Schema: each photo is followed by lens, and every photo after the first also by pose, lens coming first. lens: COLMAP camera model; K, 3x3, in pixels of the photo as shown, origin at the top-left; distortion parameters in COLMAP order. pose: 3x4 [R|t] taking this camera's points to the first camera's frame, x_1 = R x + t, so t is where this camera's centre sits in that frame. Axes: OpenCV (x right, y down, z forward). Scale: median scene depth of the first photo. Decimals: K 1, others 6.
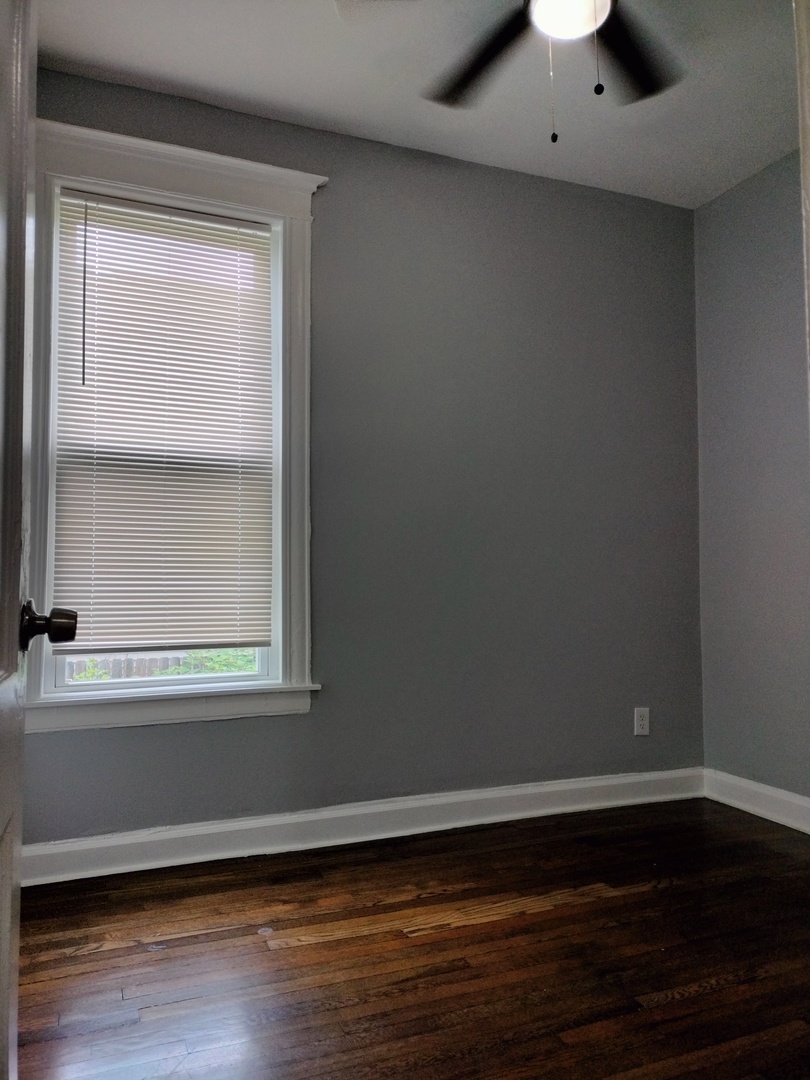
lens RADIAL K [[796.9, 0, 408.2], [0, 796.9, 542.6], [0, 0, 1]] dist [0.082951, -0.106665]
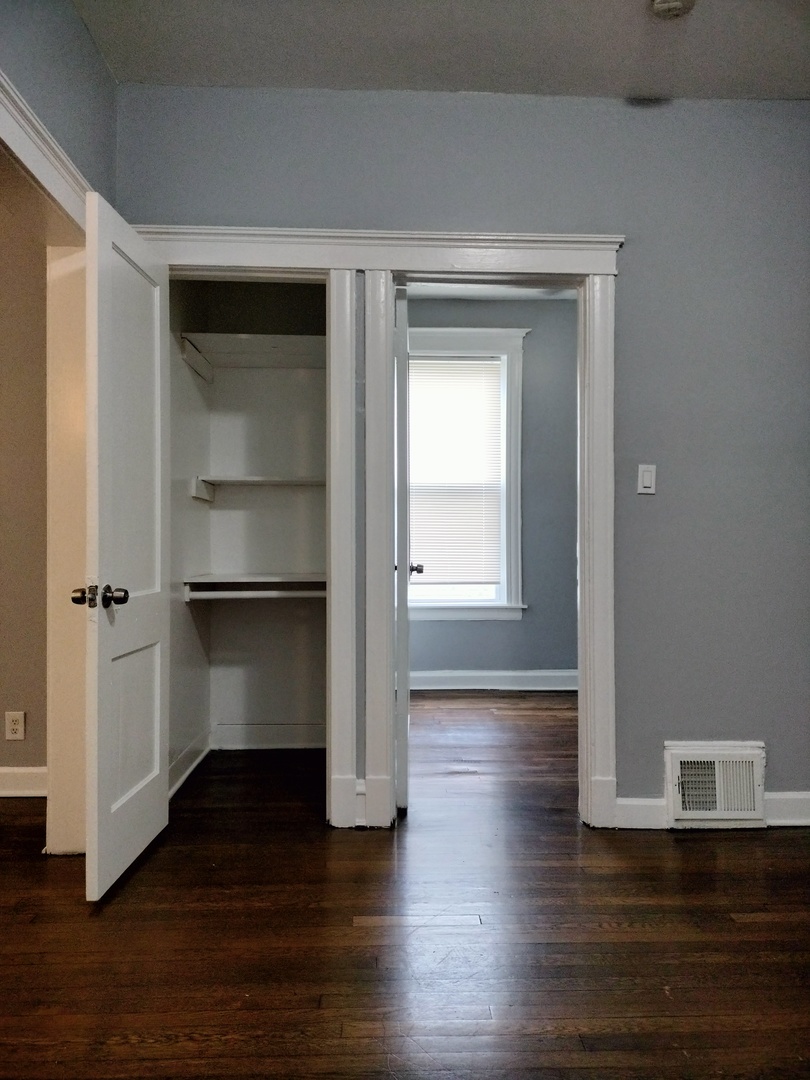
lens RADIAL K [[796.9, 0, 408.2], [0, 796.9, 542.6], [0, 0, 1]] dist [0.082951, -0.106665]
pose [[0.940058, 0.002637, -0.341004, 0.268050], [0.016422, 0.998460, 0.052994, -0.074163], [0.340619, -0.055417, 0.938567, -0.850304]]
